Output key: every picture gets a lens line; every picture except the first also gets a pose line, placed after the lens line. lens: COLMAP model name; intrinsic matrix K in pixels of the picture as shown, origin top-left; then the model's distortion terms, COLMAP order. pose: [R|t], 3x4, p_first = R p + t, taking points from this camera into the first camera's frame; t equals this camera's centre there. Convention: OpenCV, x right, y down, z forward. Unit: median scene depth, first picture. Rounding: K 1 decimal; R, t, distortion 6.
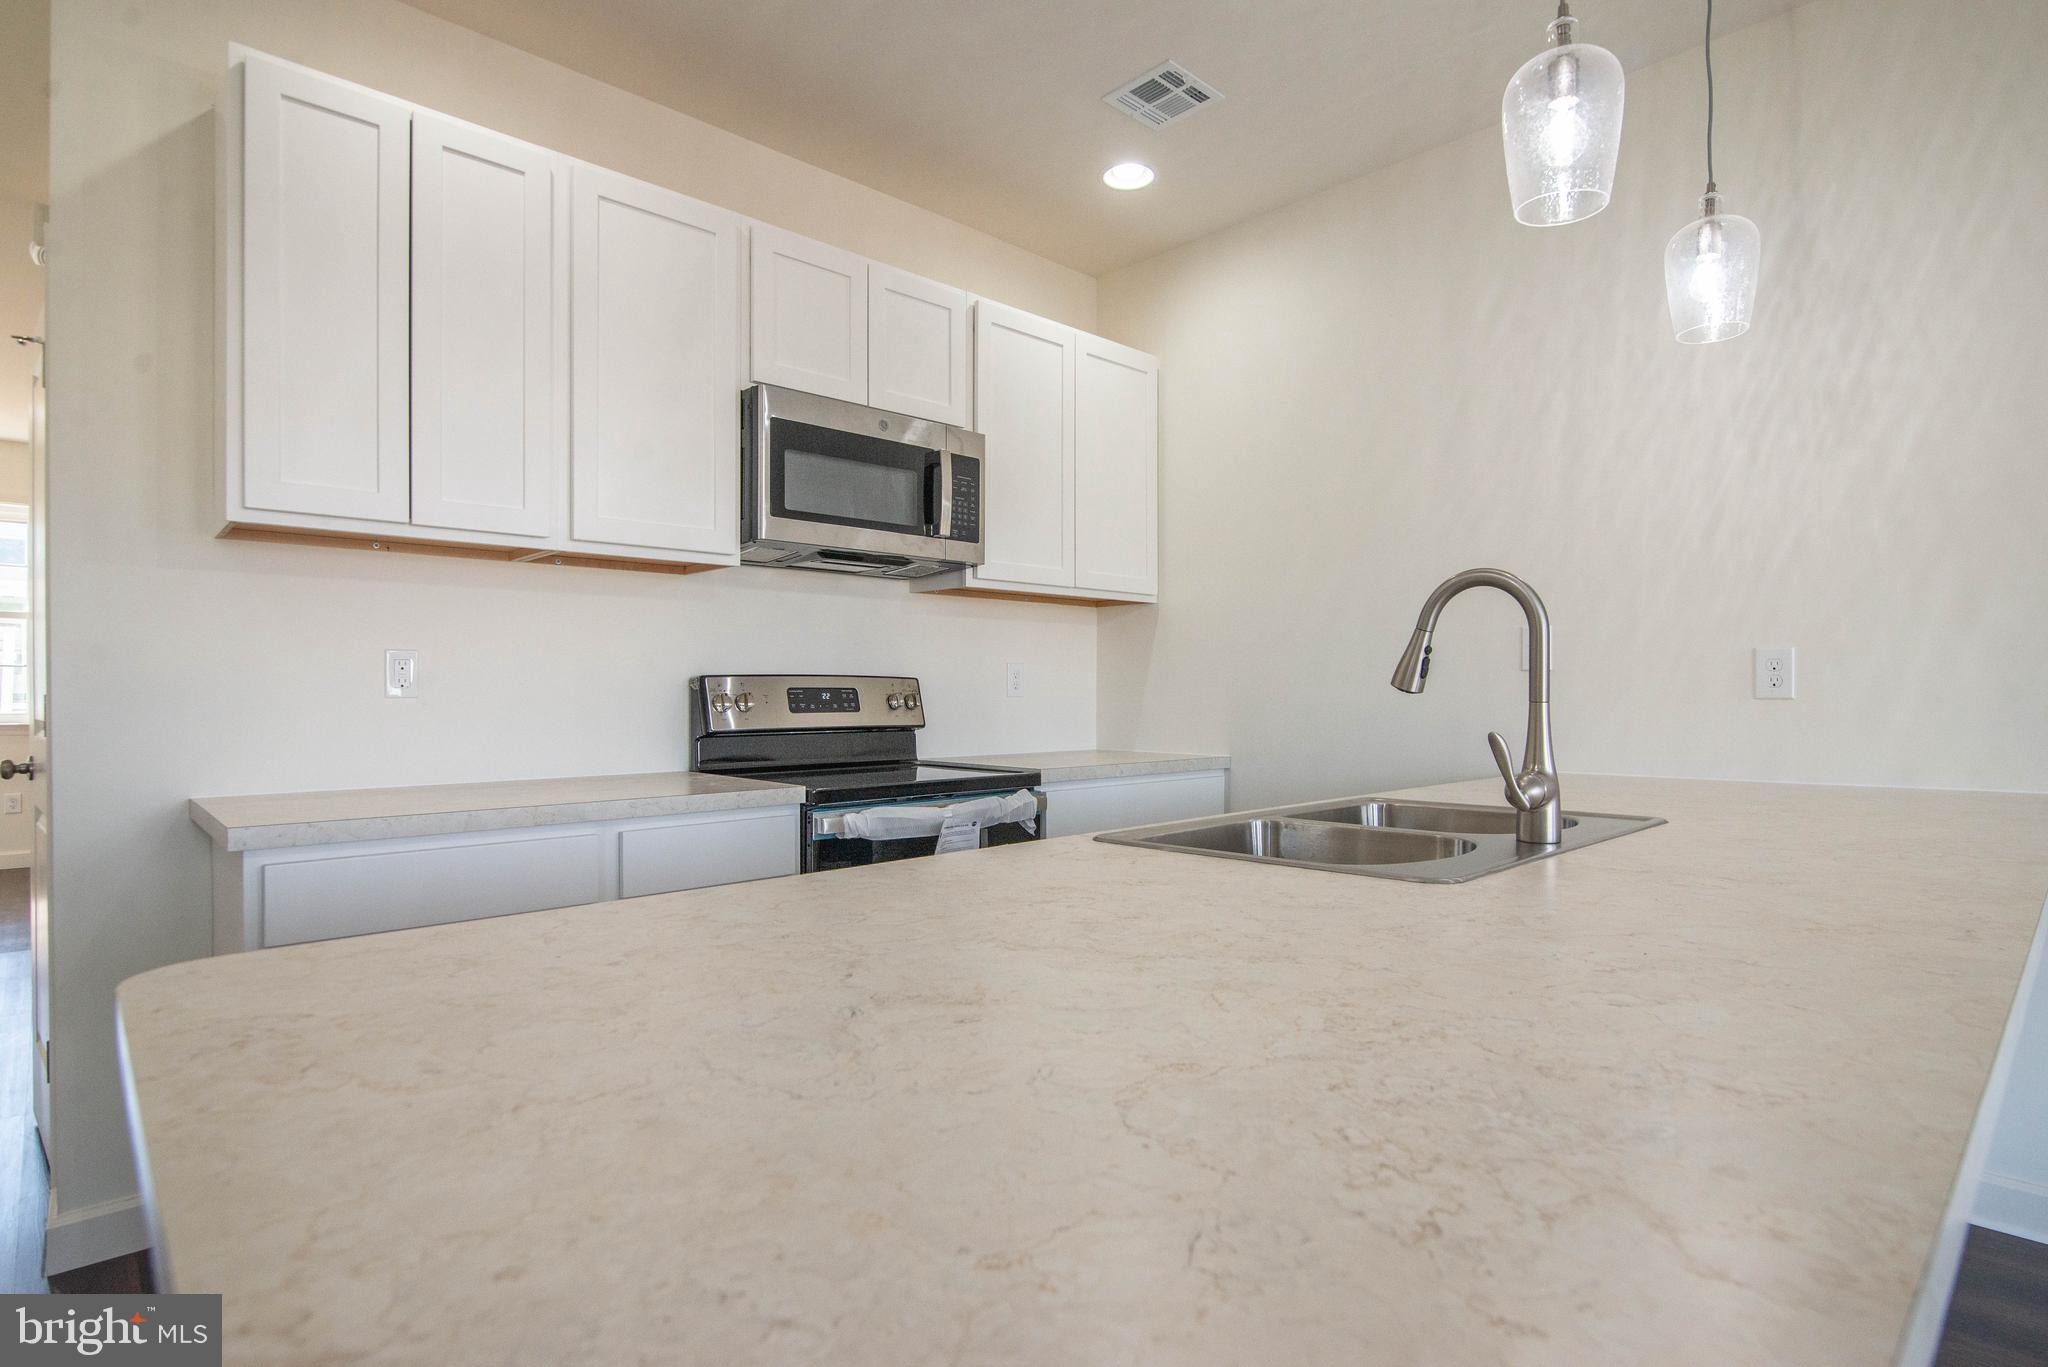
lens RADIAL K [[1038.9, 0, 1040.5], [0, 1038.9, 695.4], [0, 0, 1]] dist [-0.014693, -0.000387]
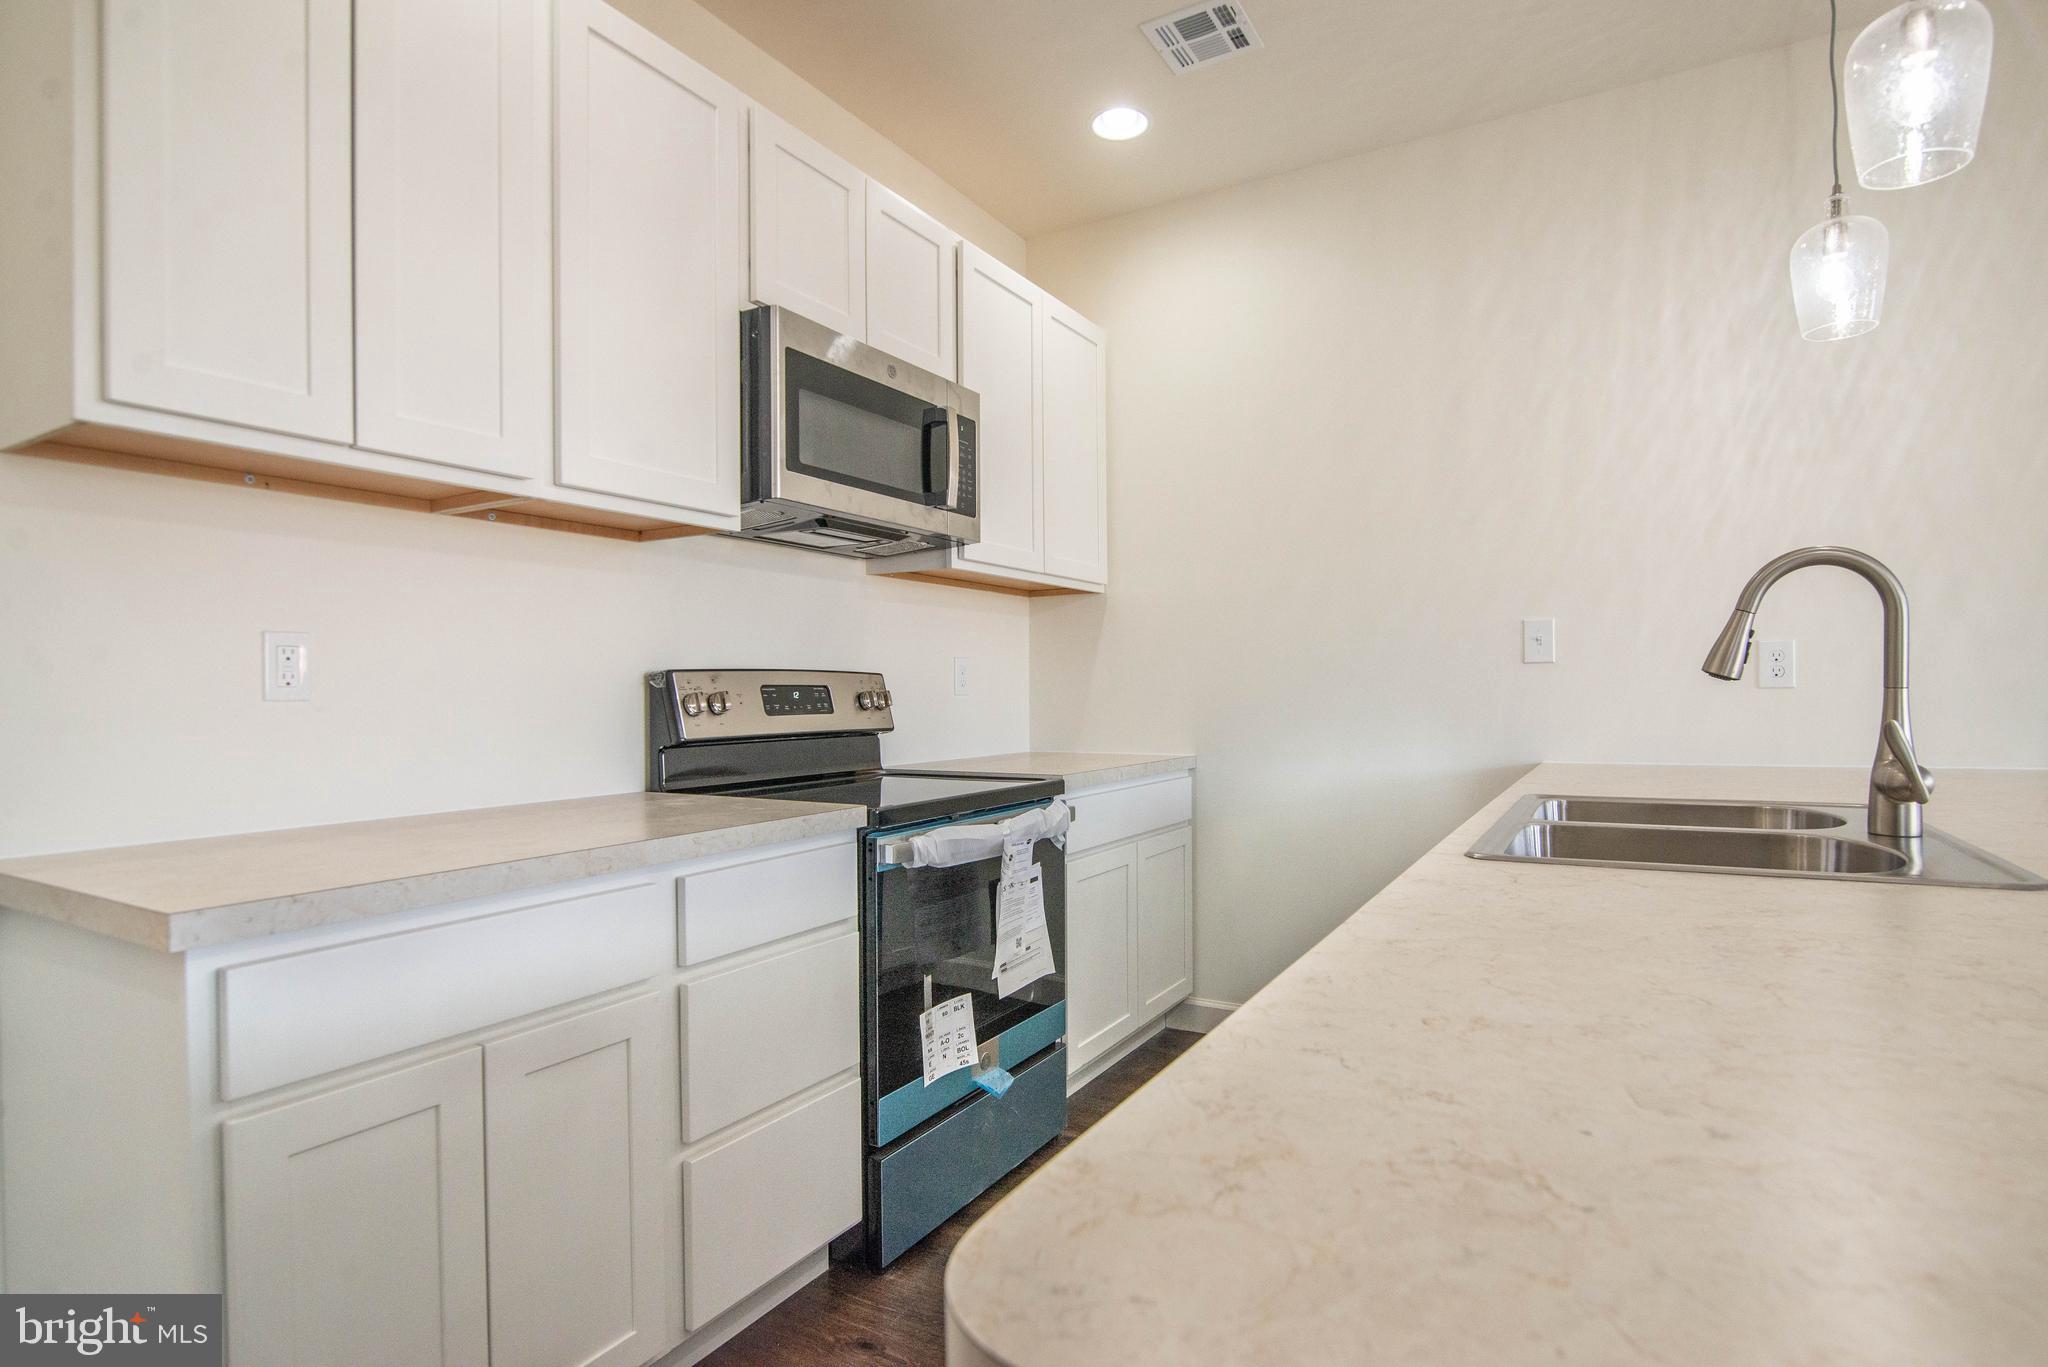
lens RADIAL K [[1038.9, 0, 1040.5], [0, 1038.9, 695.4], [0, 0, 1]] dist [-0.014693, -0.000387]
pose [[0.960199, -0.009306, 0.279160, -0.274020], [0.009644, 0.999953, 0.000164, 0.002892], [-0.279149, 0.002535, 0.960245, 0.162185]]
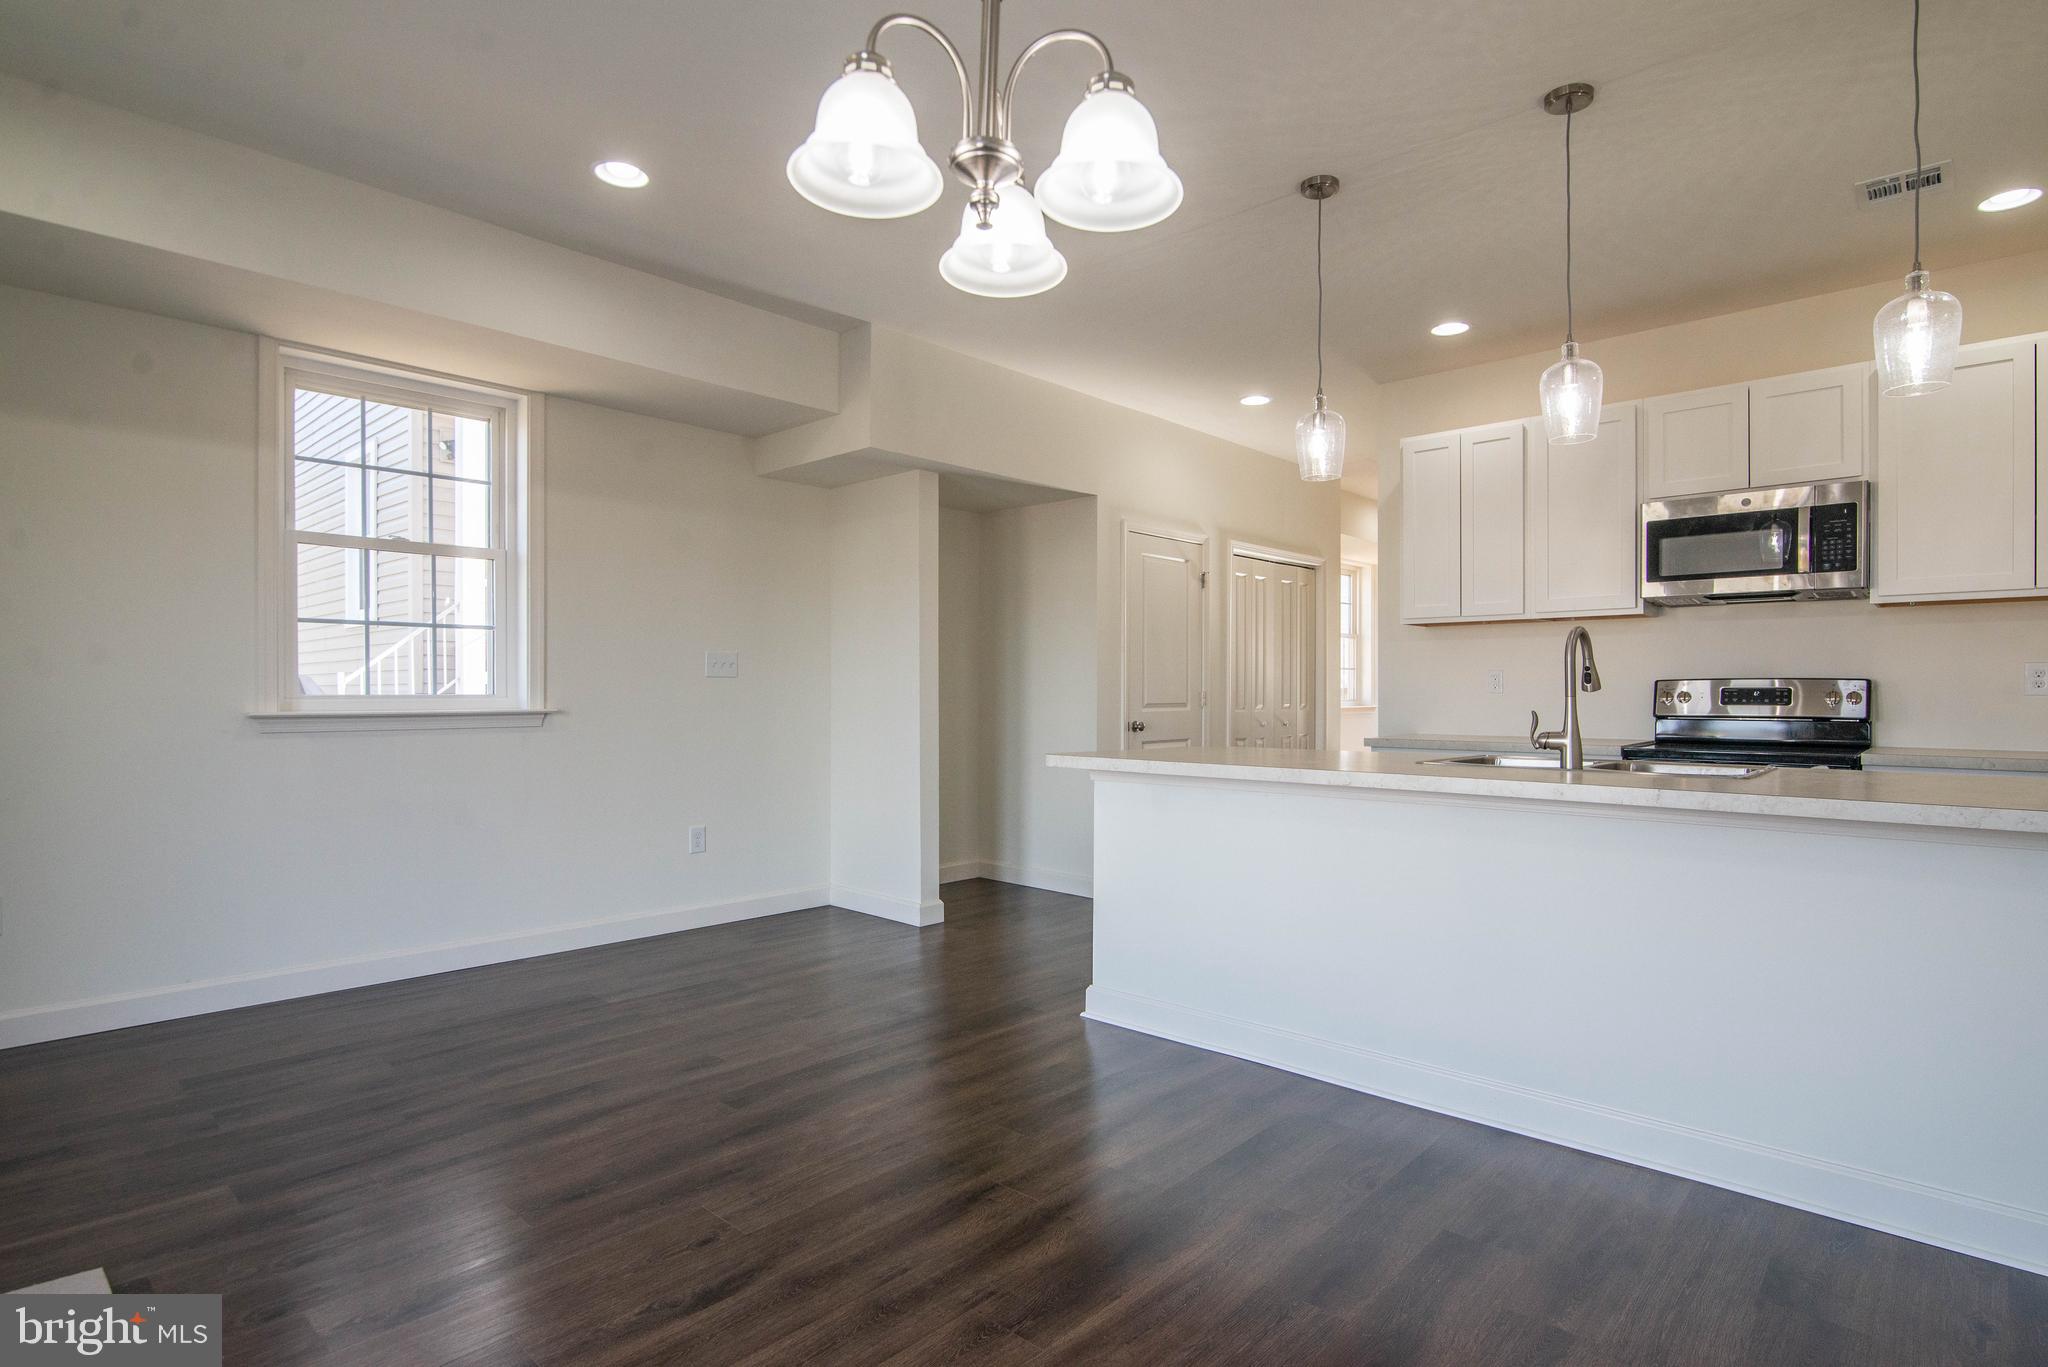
lens RADIAL K [[1038.9, 0, 1040.5], [0, 1038.9, 695.4], [0, 0, 1]] dist [-0.014693, -0.000387]
pose [[0.067034, 0.008559, -0.997714, 1.193197], [-0.005842, 0.999949, 0.008185, -0.002352], [0.997734, 0.005280, 0.067081, -0.052330]]
